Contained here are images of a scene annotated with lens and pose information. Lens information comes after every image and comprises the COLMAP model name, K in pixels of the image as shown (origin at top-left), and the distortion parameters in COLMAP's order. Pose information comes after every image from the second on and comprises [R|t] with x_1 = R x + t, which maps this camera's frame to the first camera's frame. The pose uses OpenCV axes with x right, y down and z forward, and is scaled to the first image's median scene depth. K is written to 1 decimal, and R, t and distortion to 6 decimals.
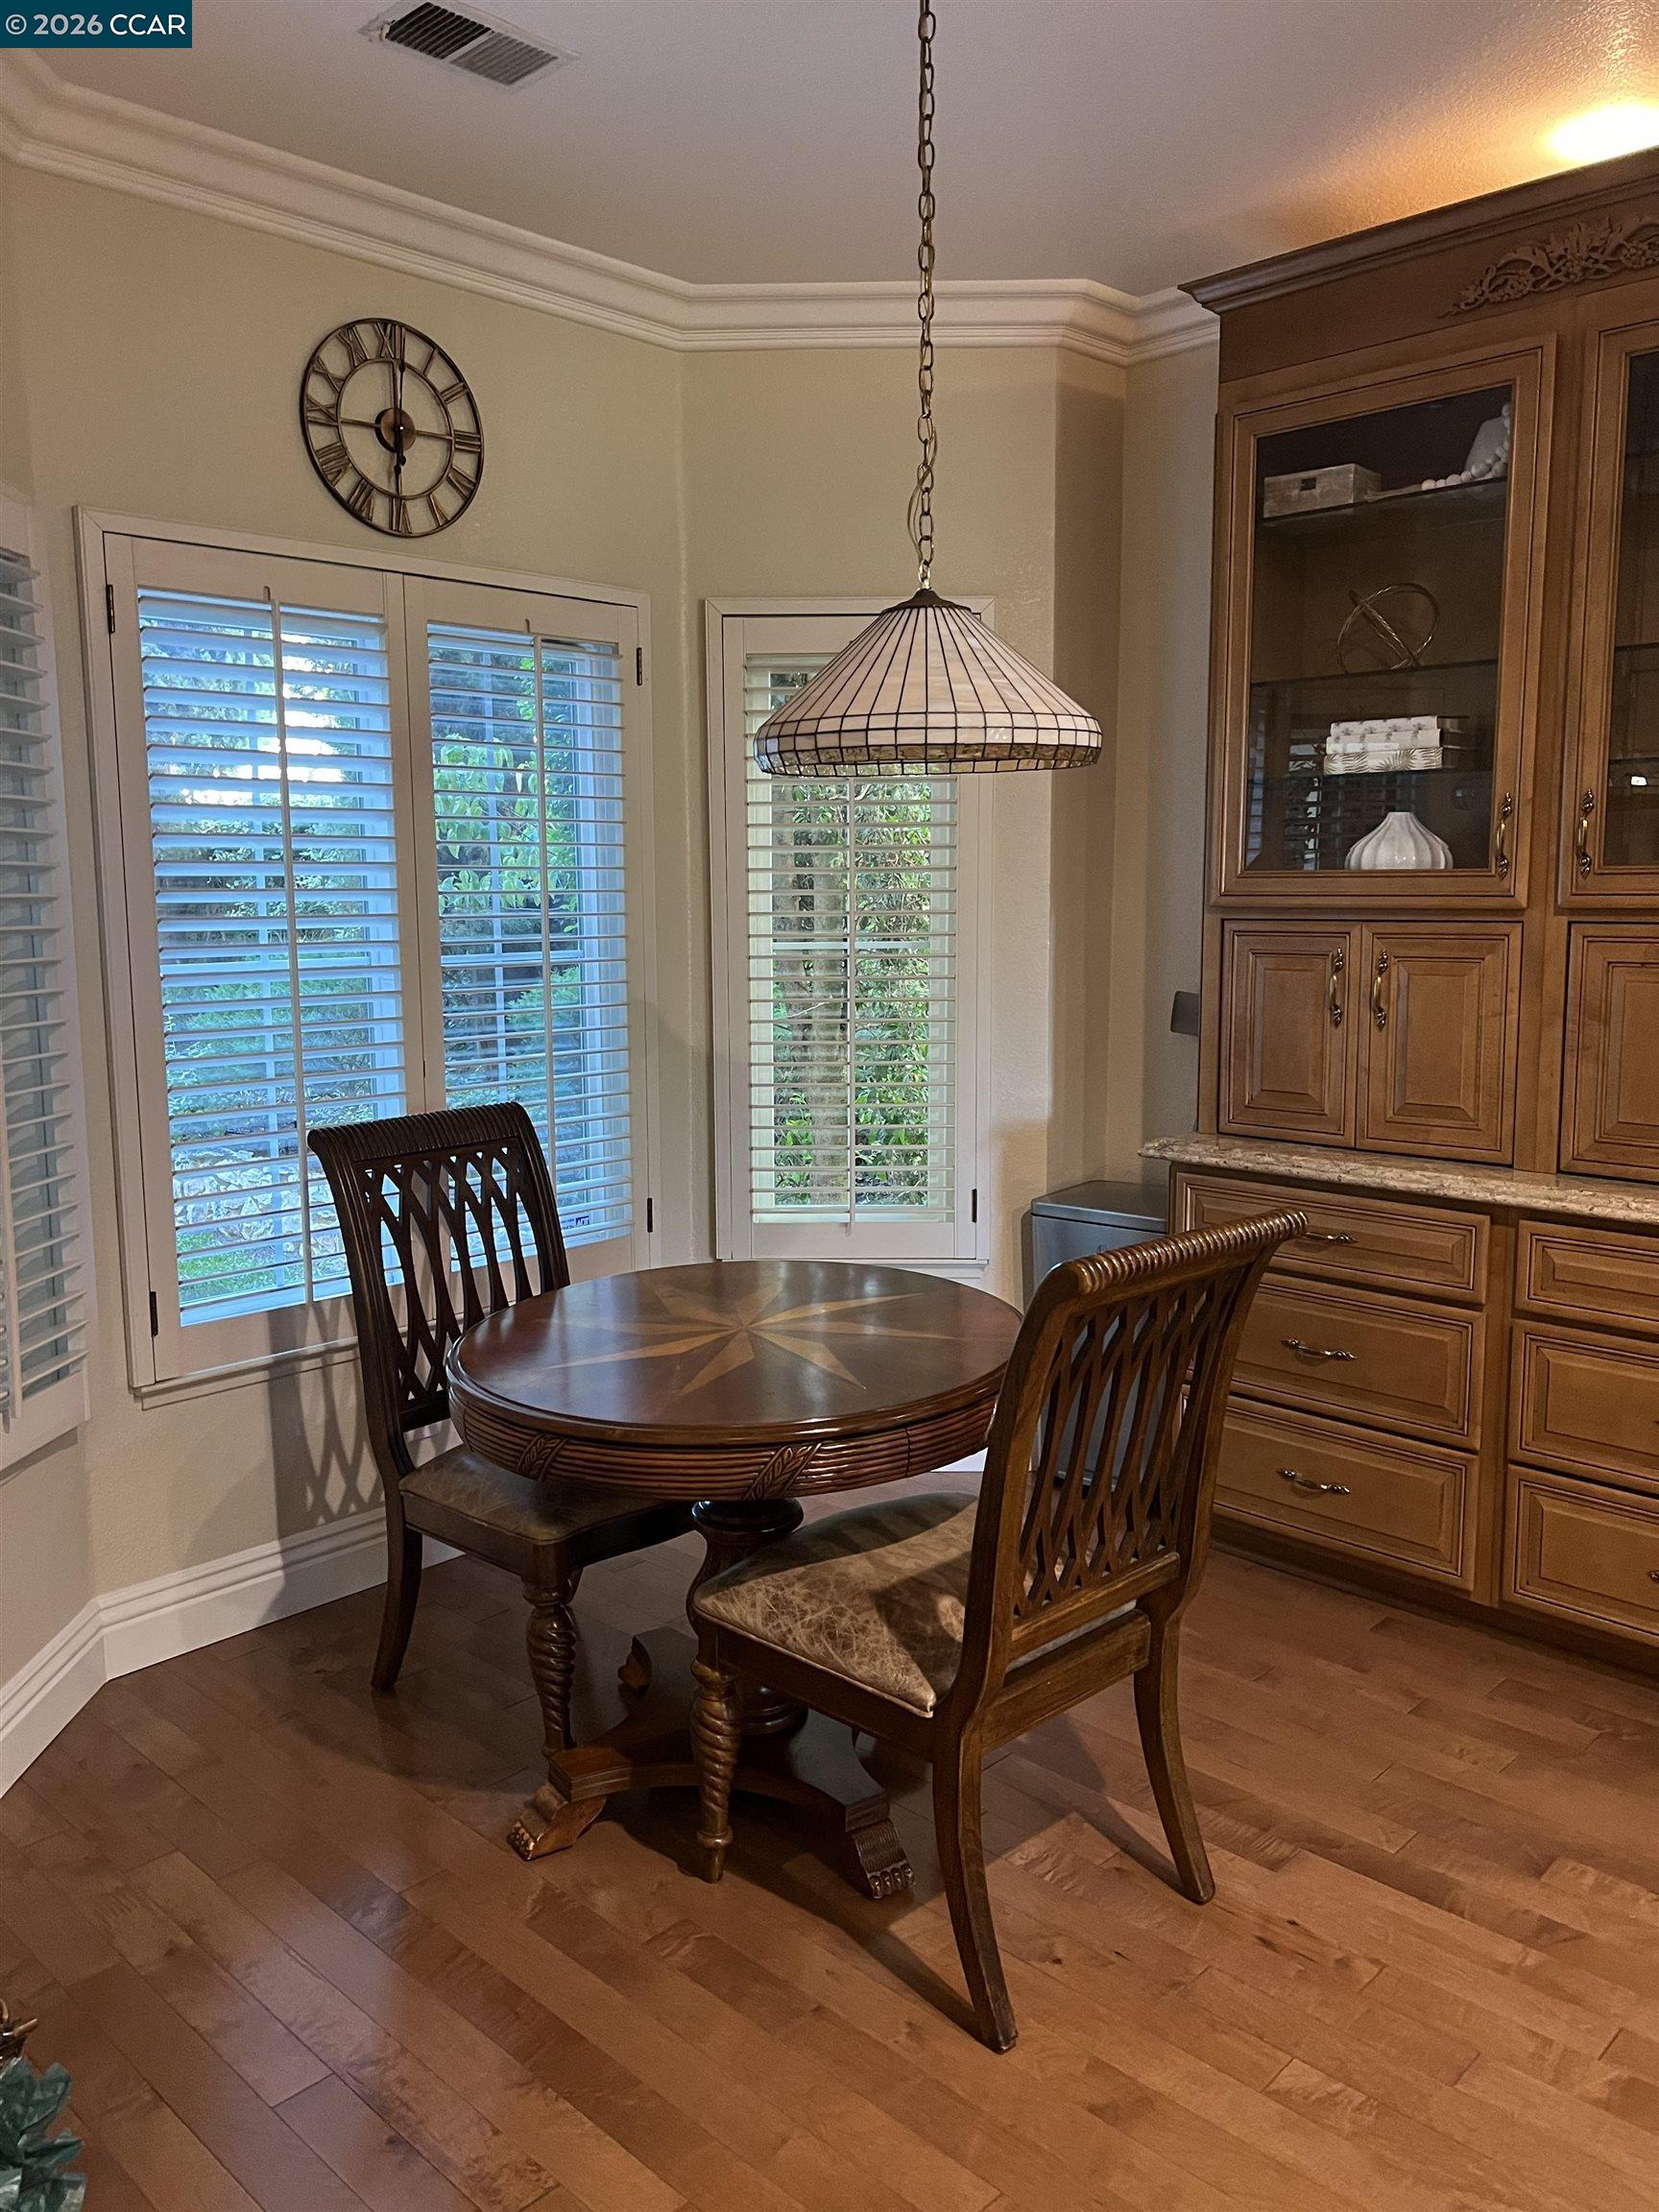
lens RADIAL K [[1677.1, 0, 836.3], [0, 1677.1, 1096.3], [0, 0, 1]] dist [0.024432, -0.026915]
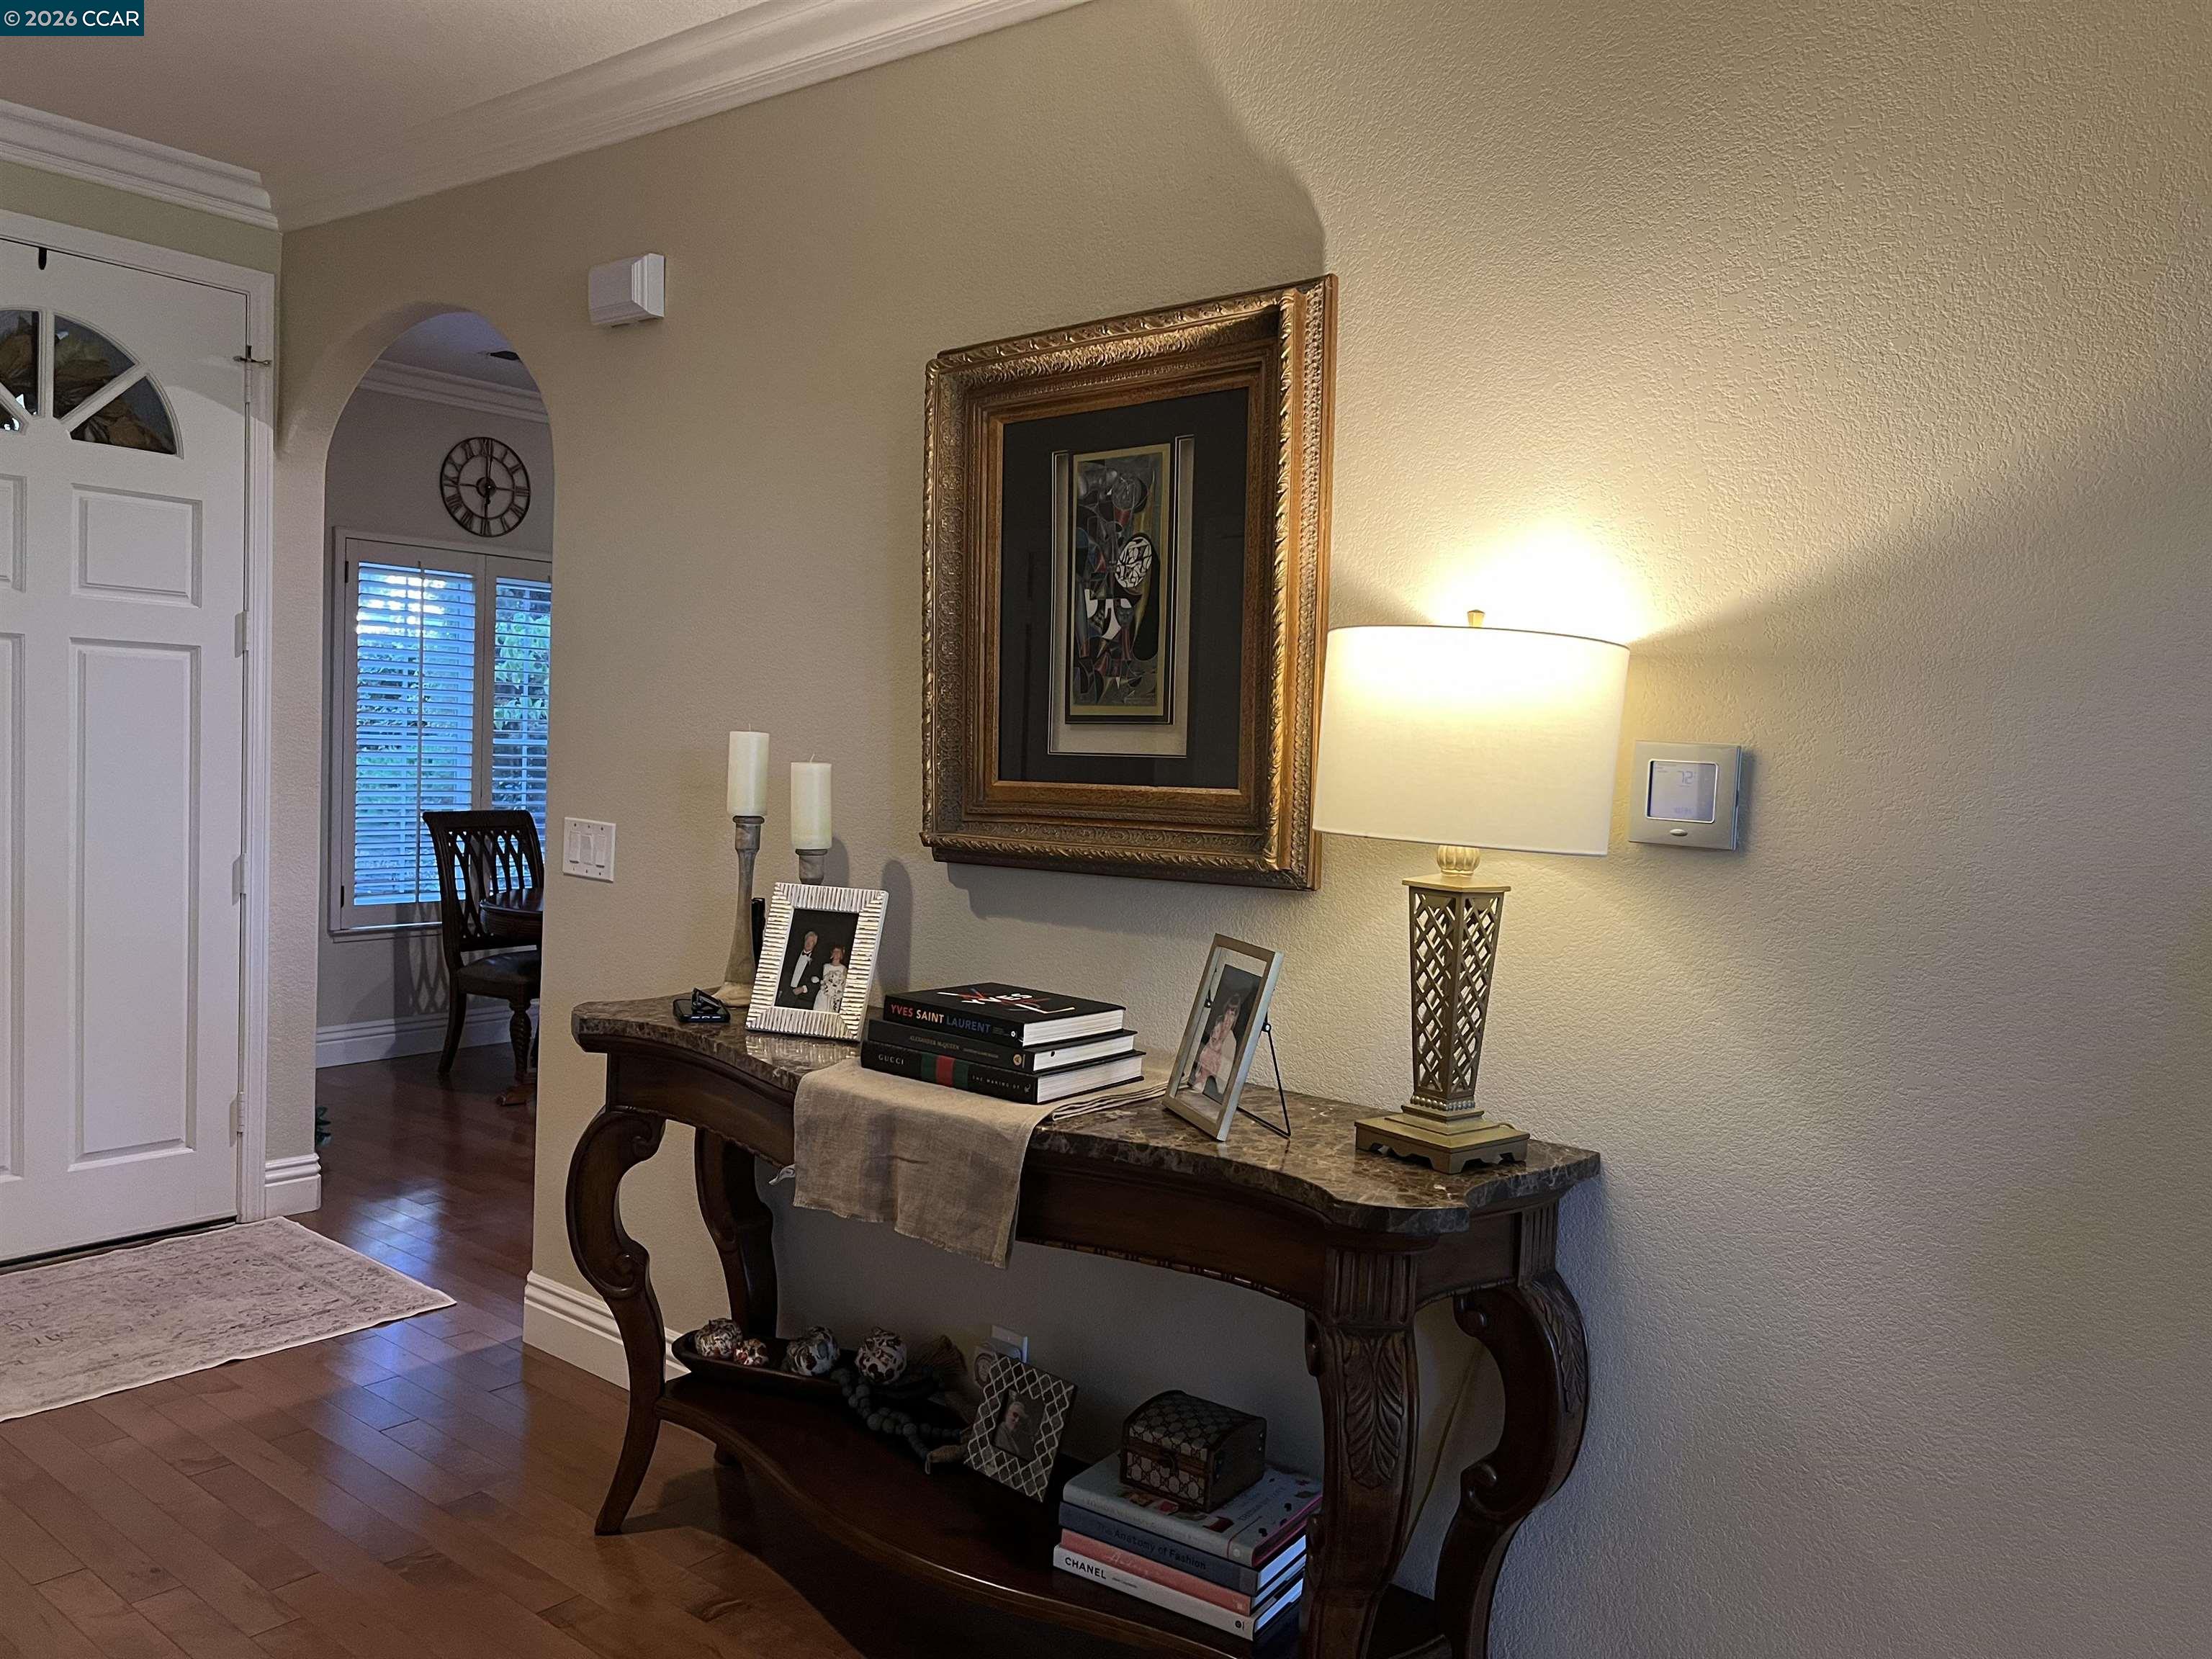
lens RADIAL K [[1677.1, 0, 1094.0], [0, 1677.1, 839.1], [0, 0, 1]] dist [0.024432, -0.026915]
pose [[0.994951, 0.045328, 0.089538, 0.328070], [-0.039966, 0.997350, -0.060788, 0.140001], [-0.092056, 0.056903, 0.994127, -1.144976]]
